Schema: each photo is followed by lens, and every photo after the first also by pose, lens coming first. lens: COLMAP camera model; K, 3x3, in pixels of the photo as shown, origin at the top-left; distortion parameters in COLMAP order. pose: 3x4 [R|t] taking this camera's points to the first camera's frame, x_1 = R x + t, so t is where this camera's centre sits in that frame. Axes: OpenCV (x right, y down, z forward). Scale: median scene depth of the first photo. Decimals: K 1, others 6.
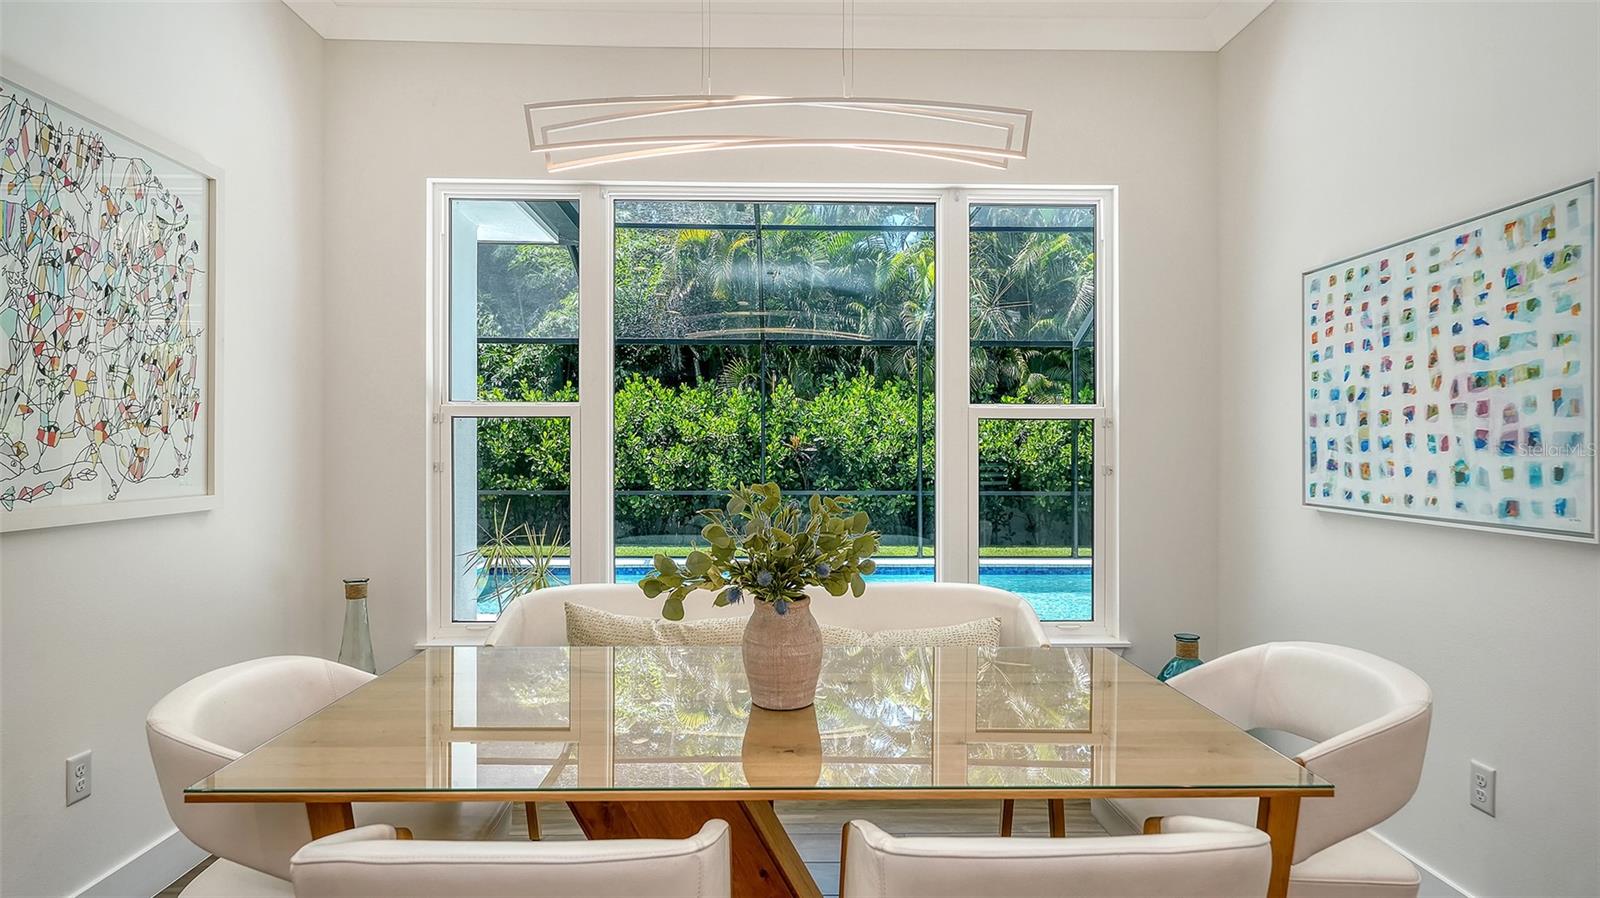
lens RADIAL K [[861.4, 0, 797.8], [0, 861.4, 455.8], [0, 0, 1]] dist [-0.002625, -0.000894]
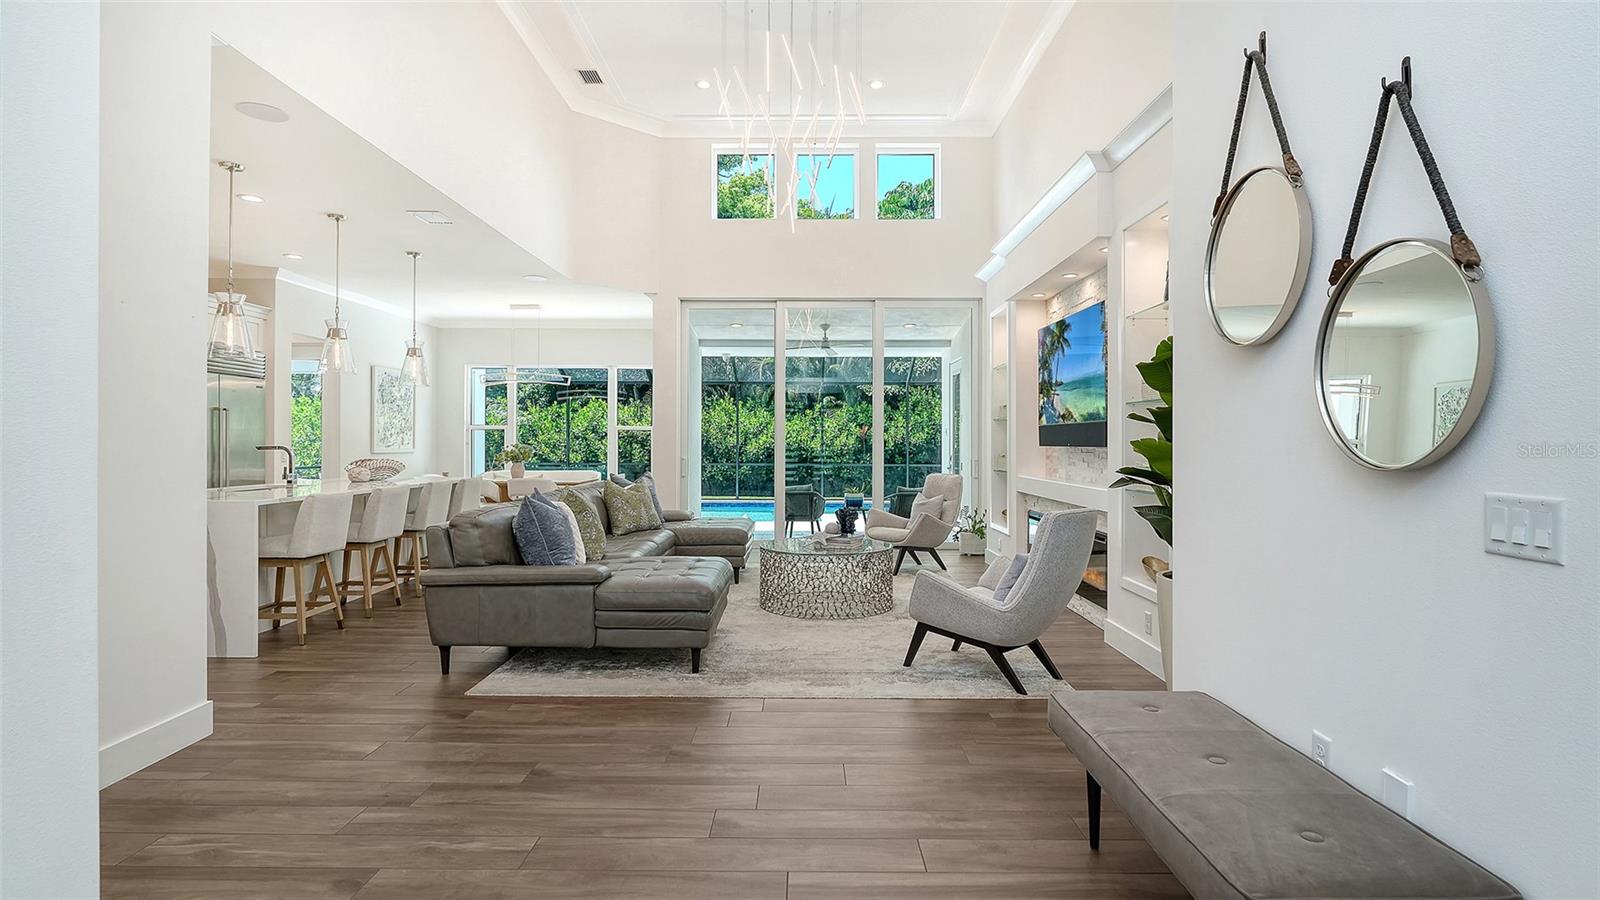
lens RADIAL K [[805.0, 0, 792.7], [0, 805.0, 444.5], [0, 0, 1]] dist [-0.000837, -0.000385]
pose [[0.999451, 0.000654, -0.033120, 1.309310], [-0.000848, 0.999983, -0.005847, 0.043746], [0.033115, 0.005872, 0.999434, -2.953355]]
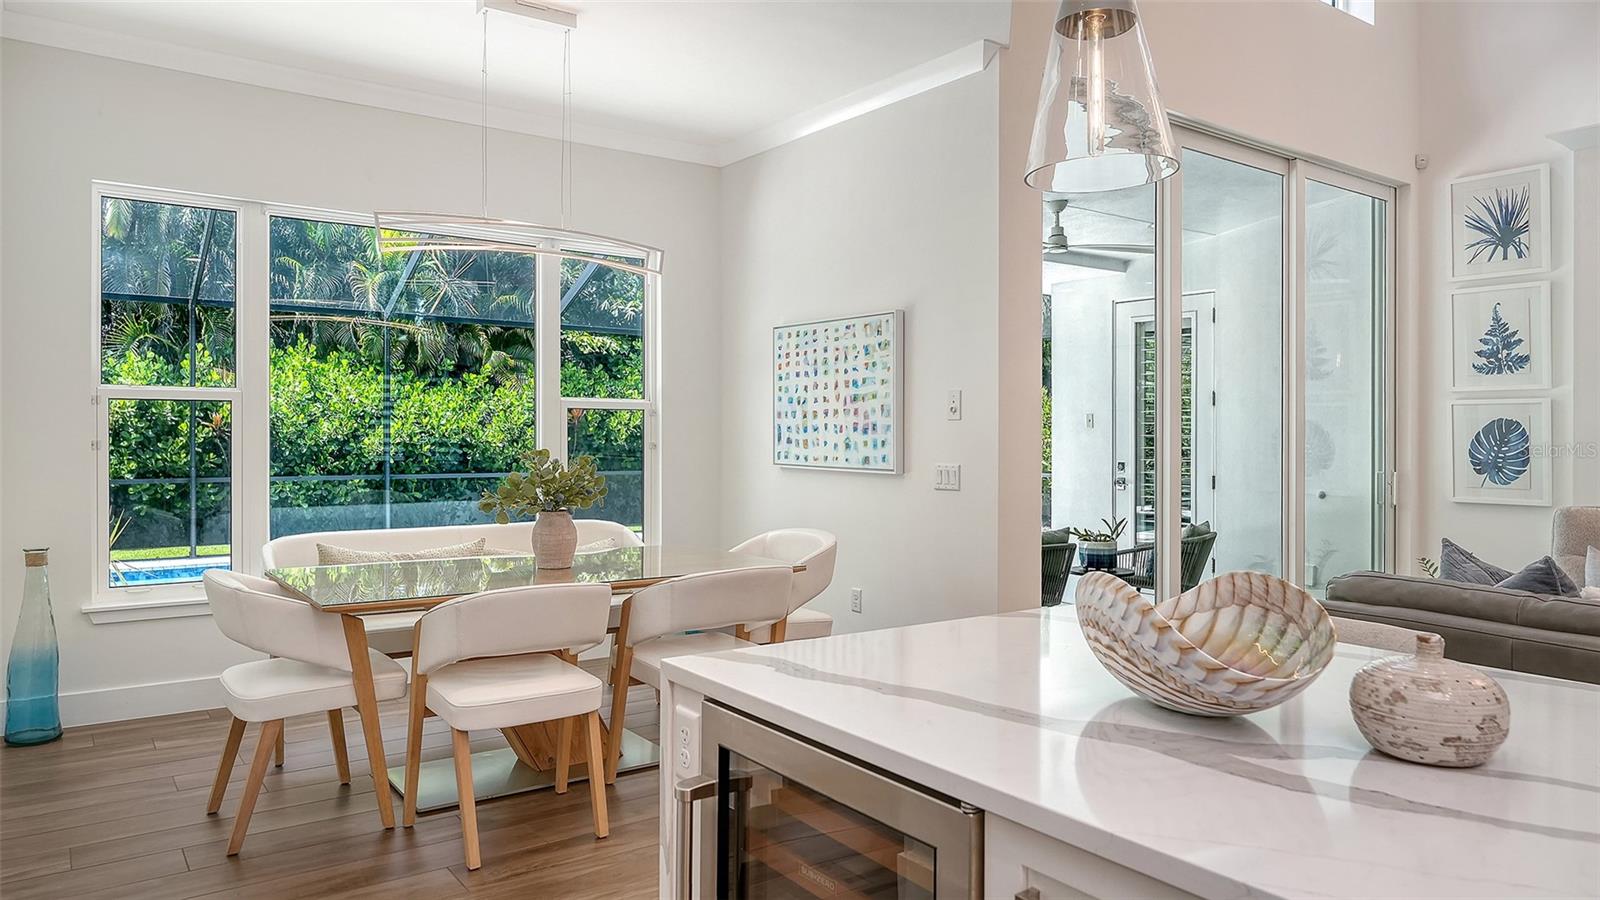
lens RADIAL K [[1052.5, 0, 804.3], [0, 1052.5, 431.4], [0, 0, 1]] dist [0.000020, 0.000298]
pose [[0.818900, 0.003876, 0.573923, -0.587319], [-0.000204, 0.999979, -0.006462, 0.005772], [-0.573937, 0.005175, 0.818883, -0.776856]]
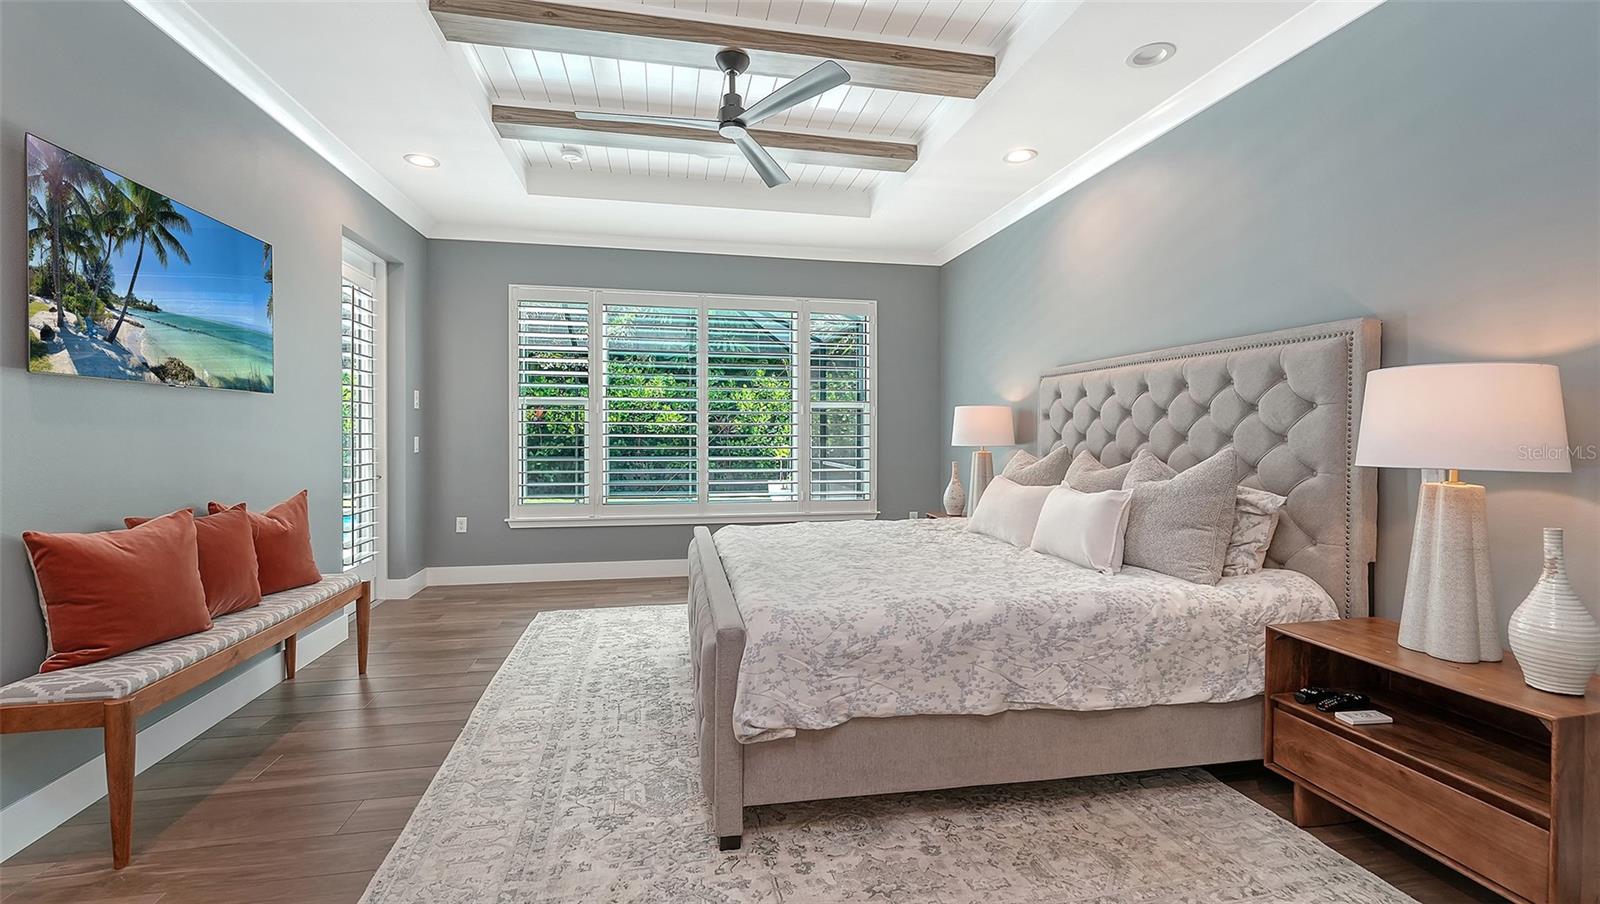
lens RADIAL K [[658.2, 0, 799.4], [0, 658.2, 435.4], [0, 0, 1]] dist [0.002342, -0.000492]
pose [[-0.986151, 0.004687, -0.165784, 1.190265], [0.001328, 0.999792, 0.020368, 0.031613], [0.165845, 0.019866, -0.985952, 0.487134]]
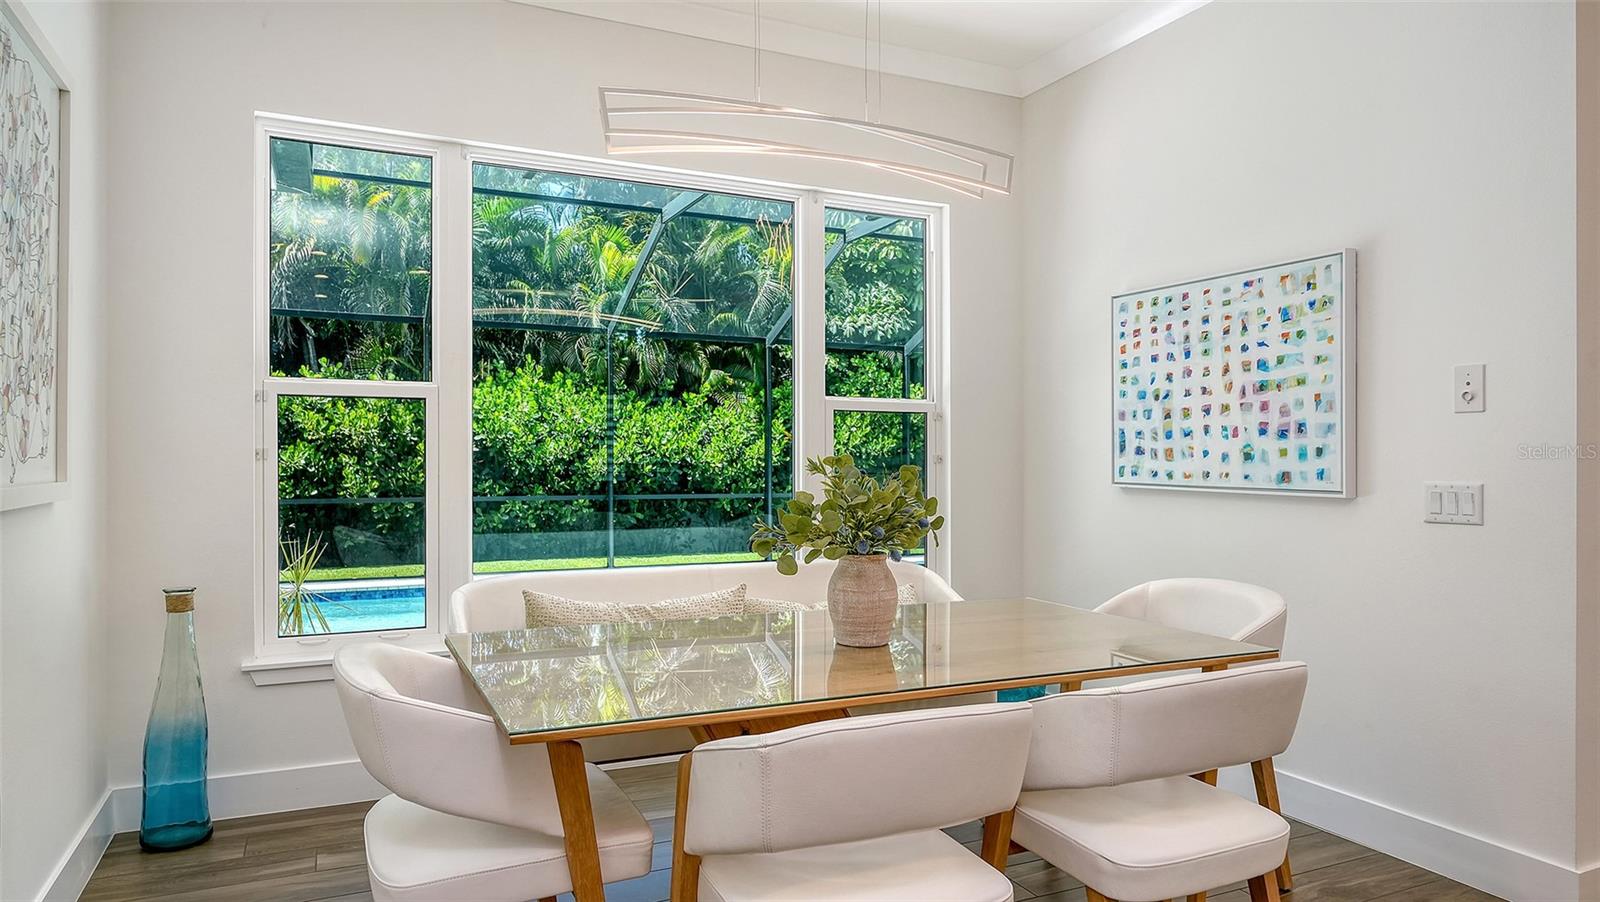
lens RADIAL K [[991.2, 0, 792.5], [0, 991.2, 457.6], [0, 0, 1]] dist [-0.002962, -0.000357]
pose [[0.914203, 0.001660, 0.405253, -0.439419], [0.000395, 0.999987, -0.004988, 0.028140], [-0.405256, 0.004720, 0.914191, -0.124300]]
